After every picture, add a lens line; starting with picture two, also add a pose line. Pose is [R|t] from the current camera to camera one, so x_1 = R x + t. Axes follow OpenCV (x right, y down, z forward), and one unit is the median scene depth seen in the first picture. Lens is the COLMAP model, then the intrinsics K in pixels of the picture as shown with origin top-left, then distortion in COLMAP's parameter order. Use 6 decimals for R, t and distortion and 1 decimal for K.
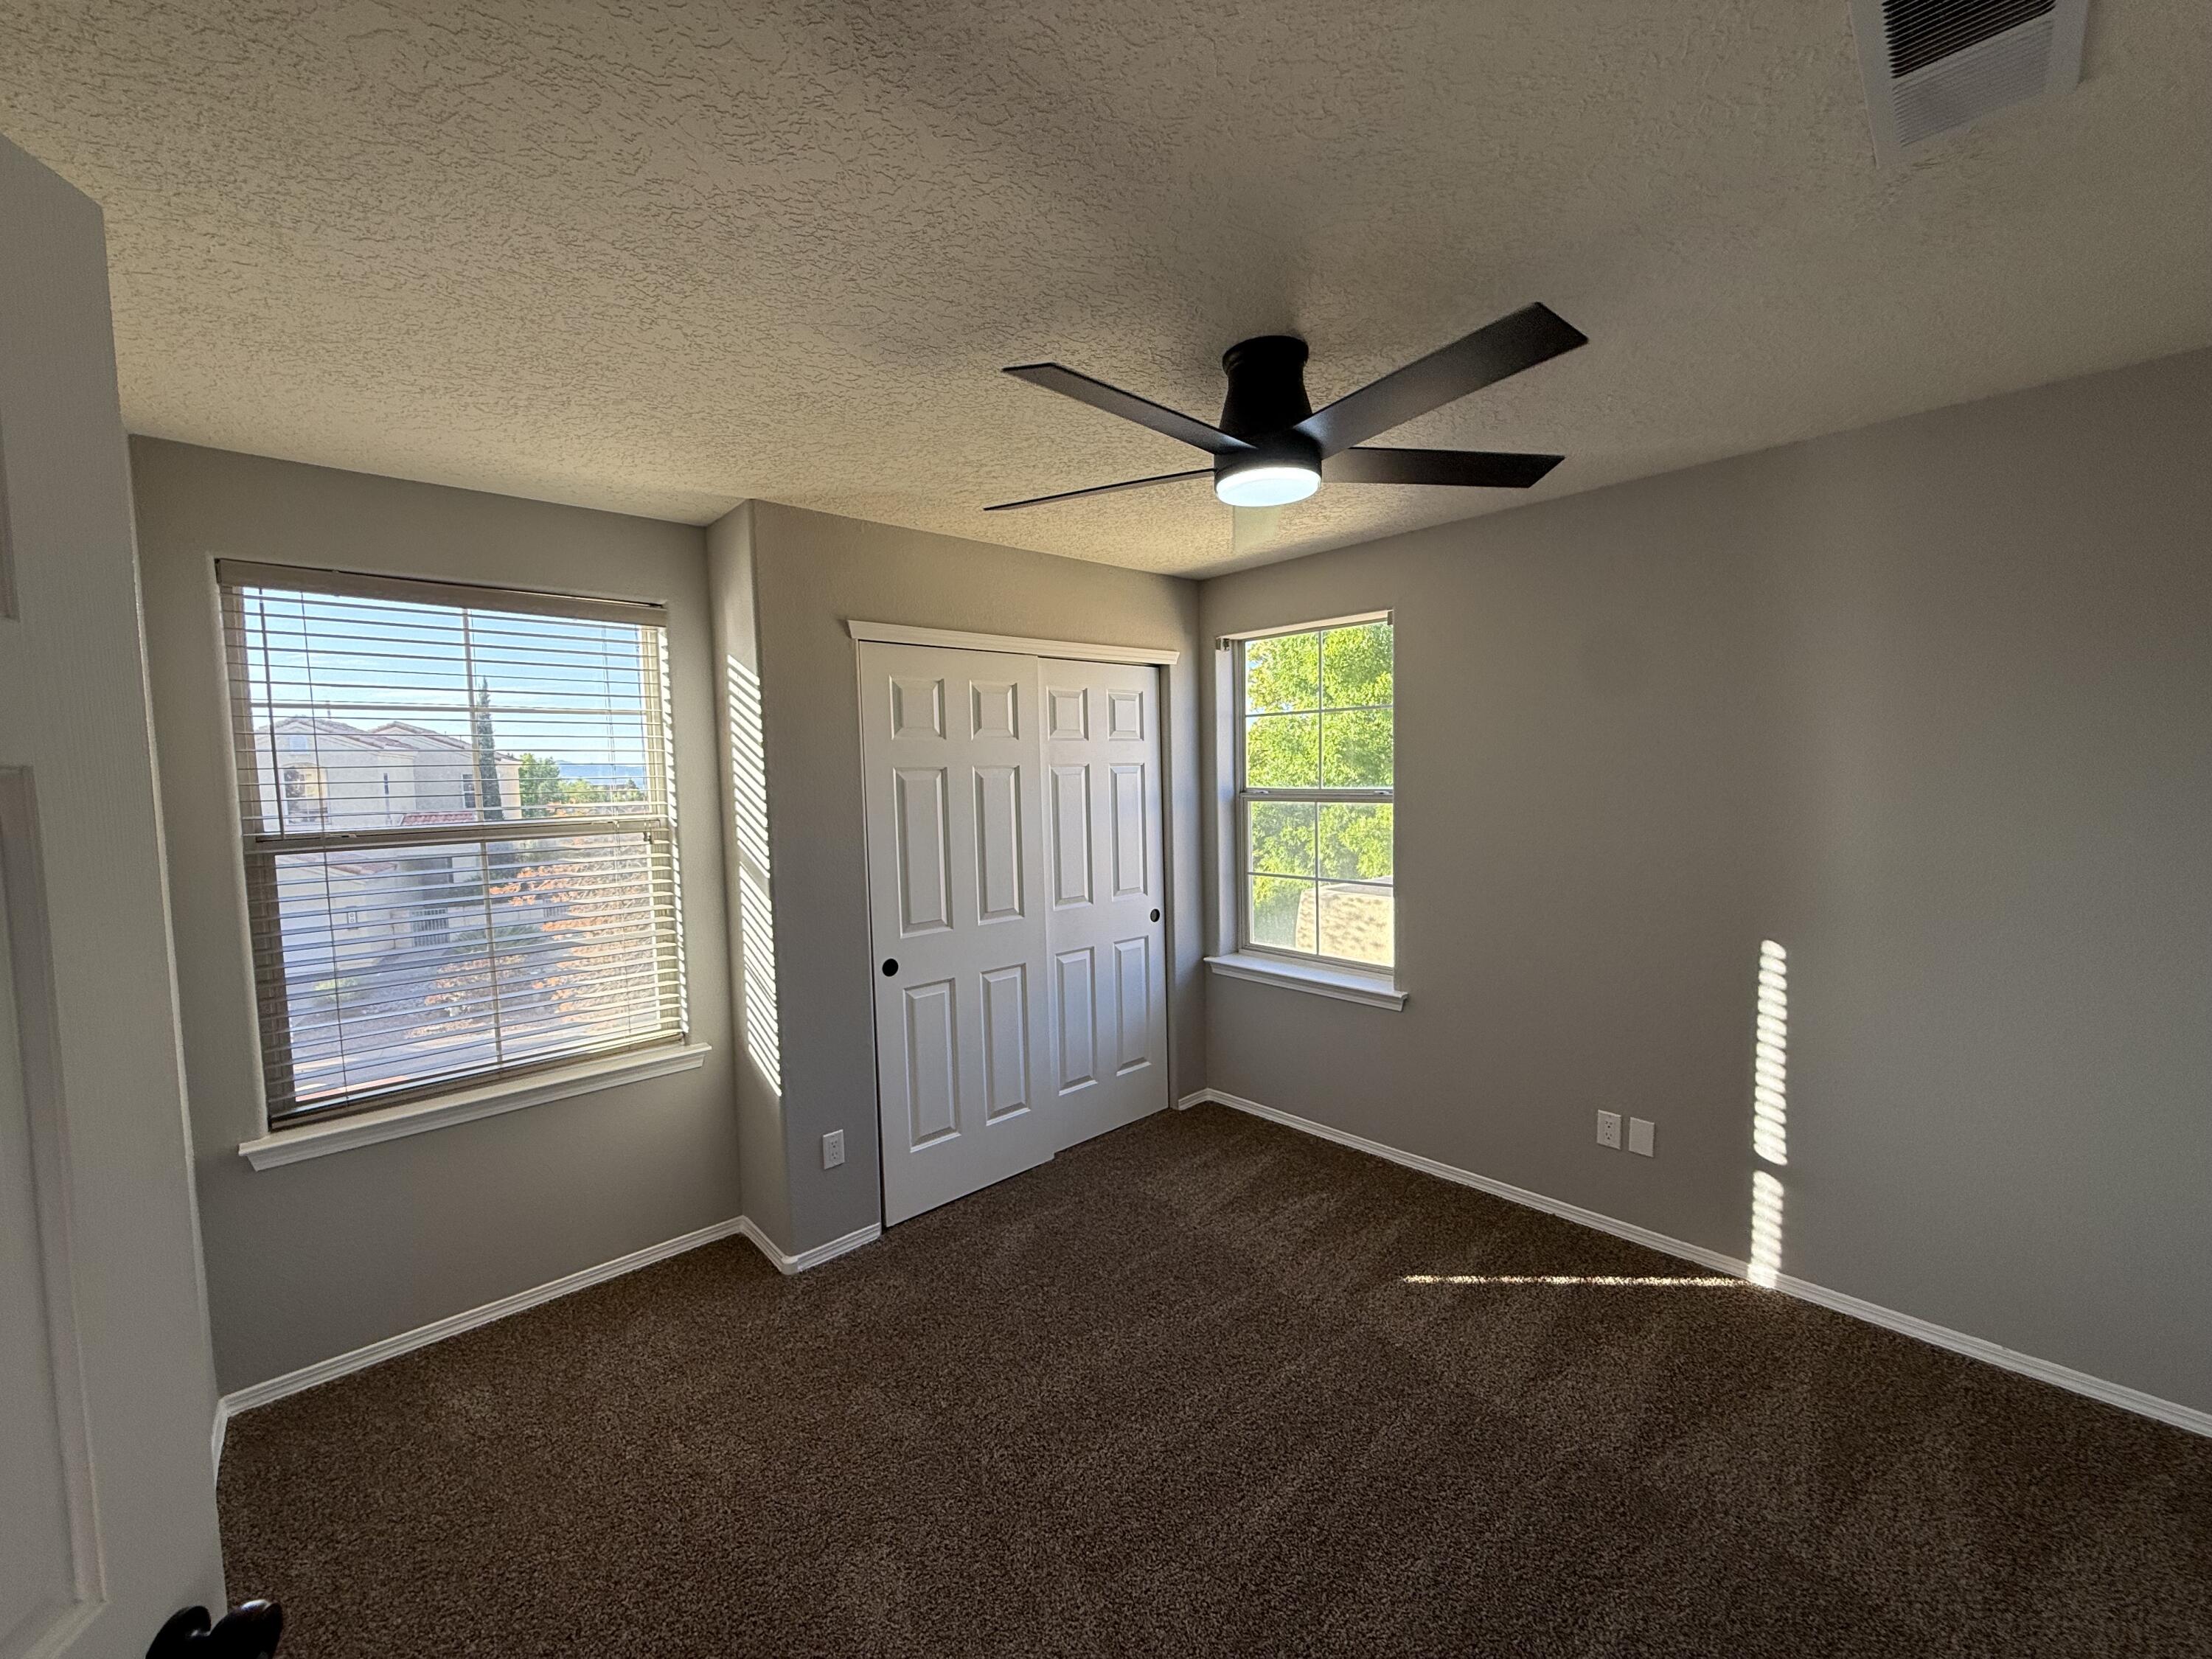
lens RADIAL K [[880.7, 0, 1107.0], [0, 880.7, 834.8], [0, 0, 1]] dist [-0.000984, 0.000442]
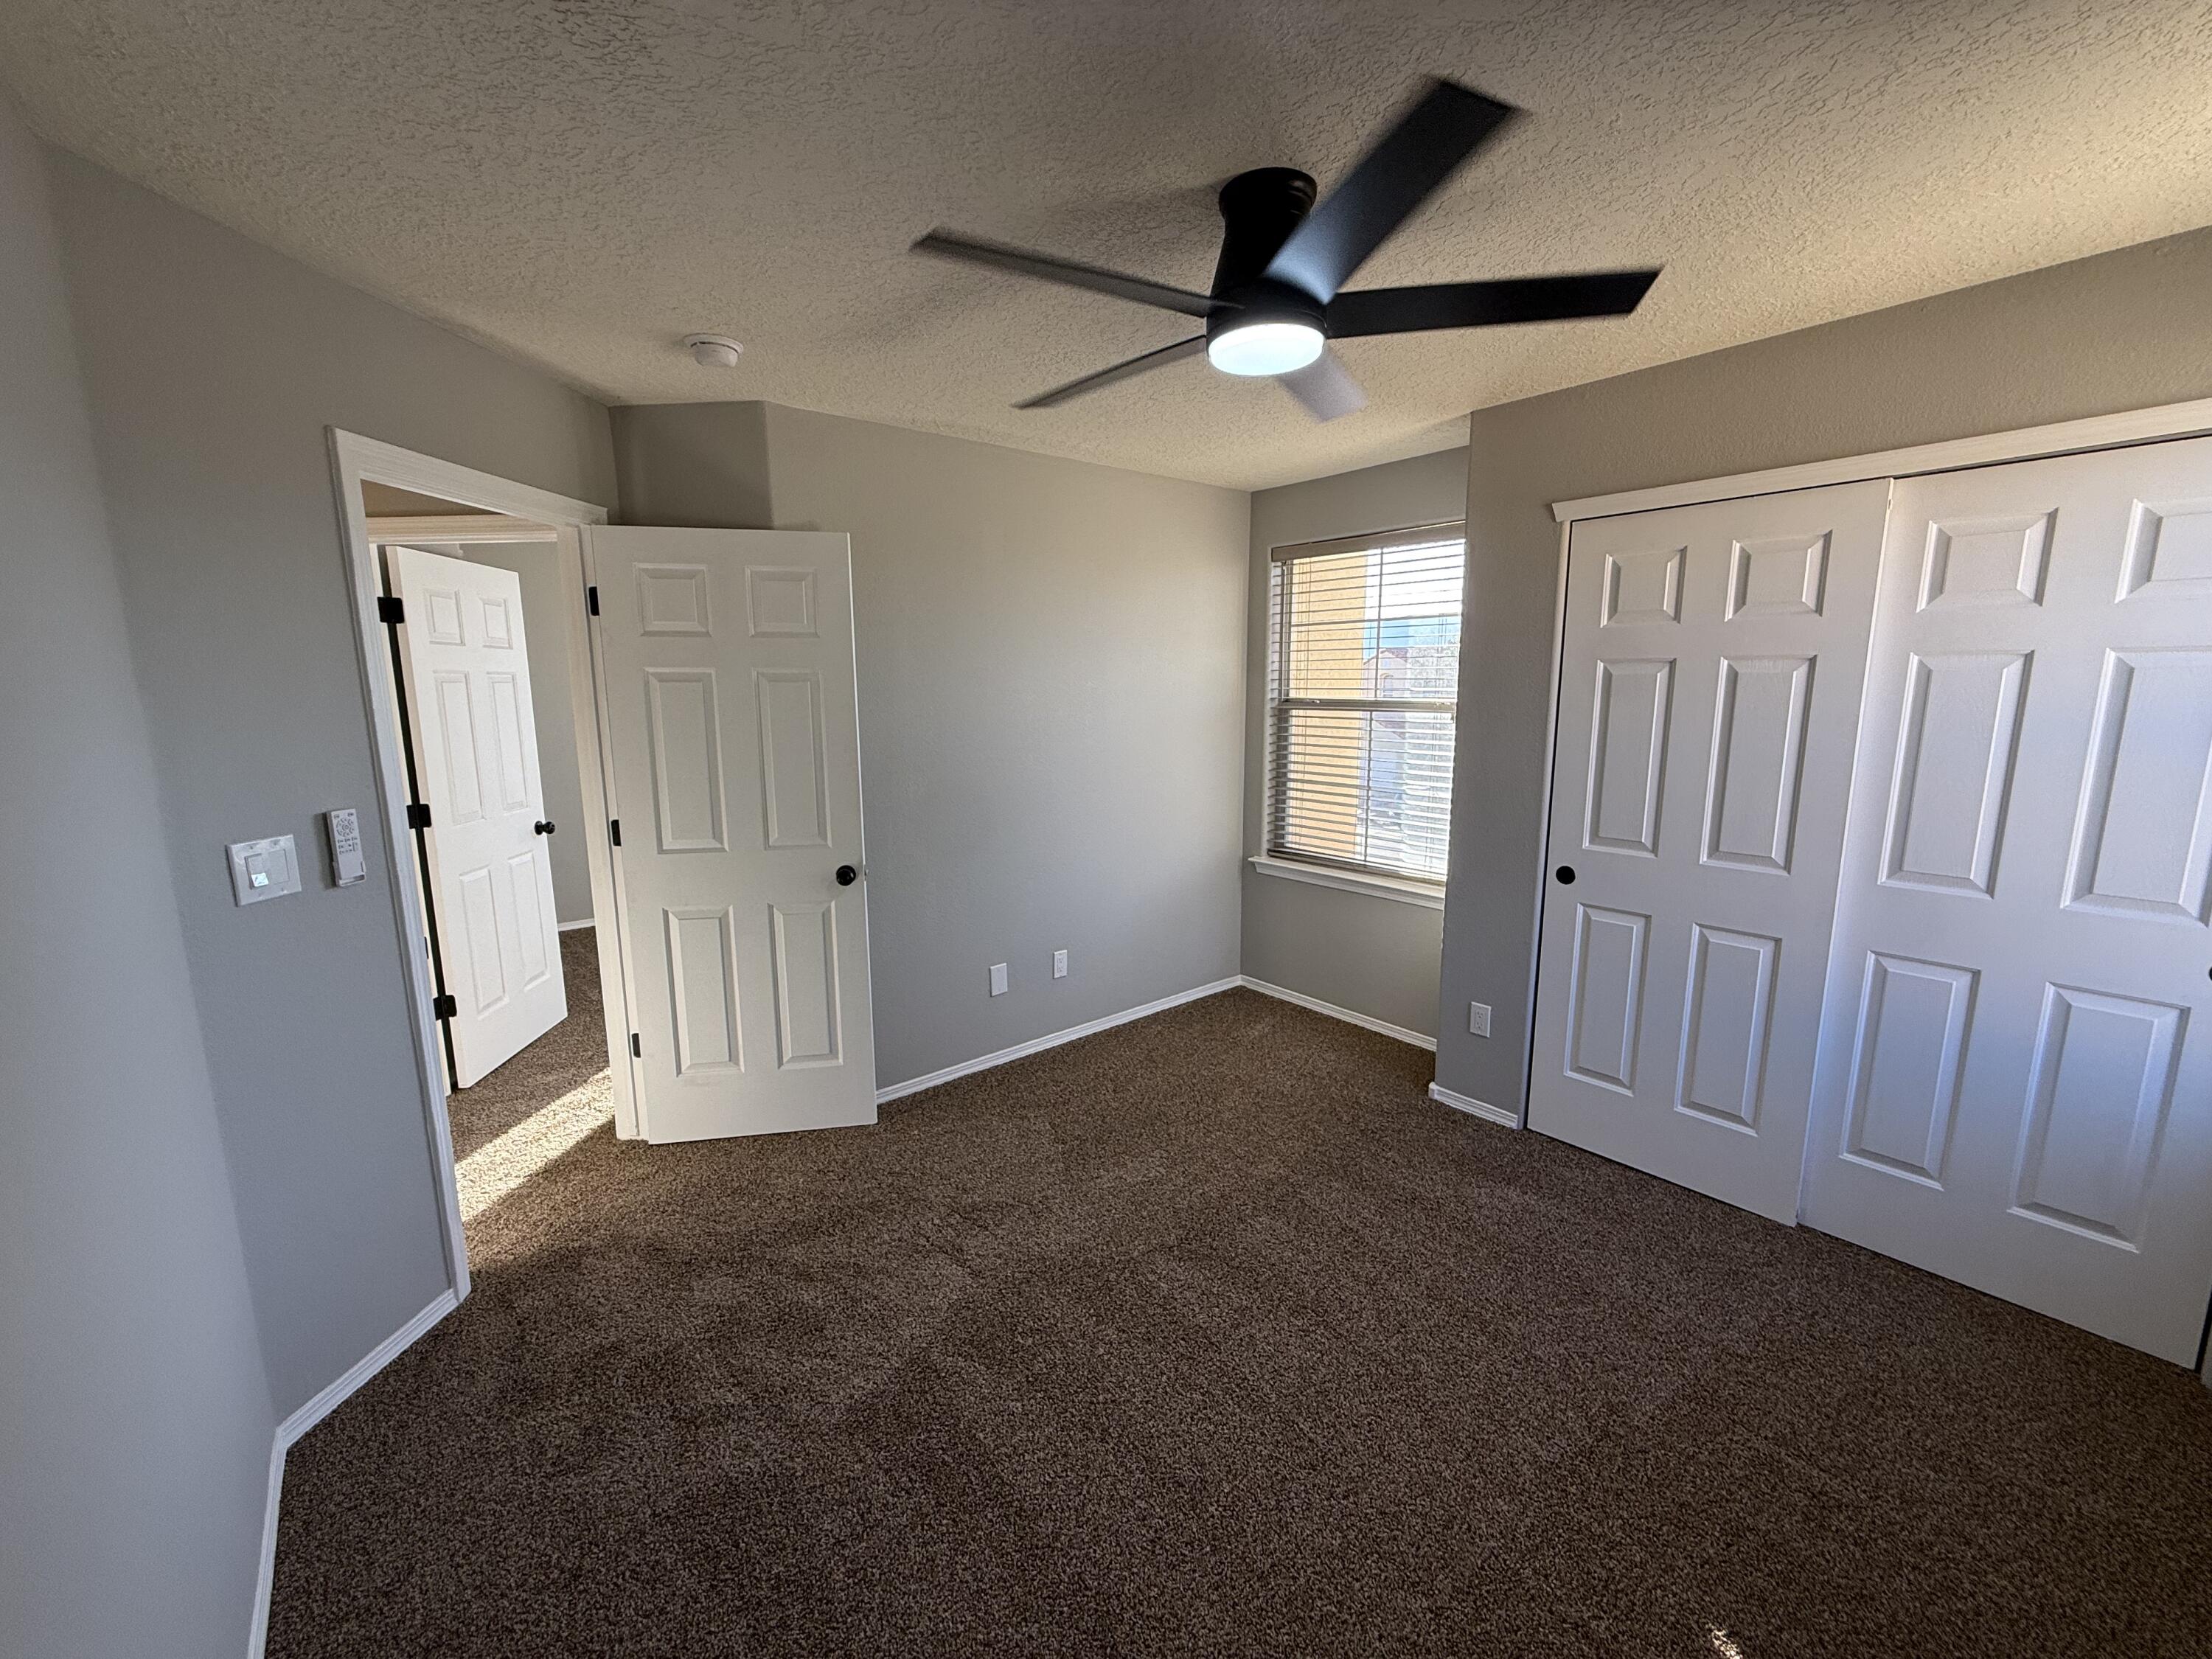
lens RADIAL K [[880.7, 0, 1105.5], [0, 880.7, 823.2], [0, 0, 1]] dist [-0.000984, 0.000442]
pose [[-0.048290, 0.188466, -0.980892, 0.731778], [-0.056955, 0.979920, 0.191084, -0.059180], [0.997208, 0.065094, -0.036586, 0.572312]]
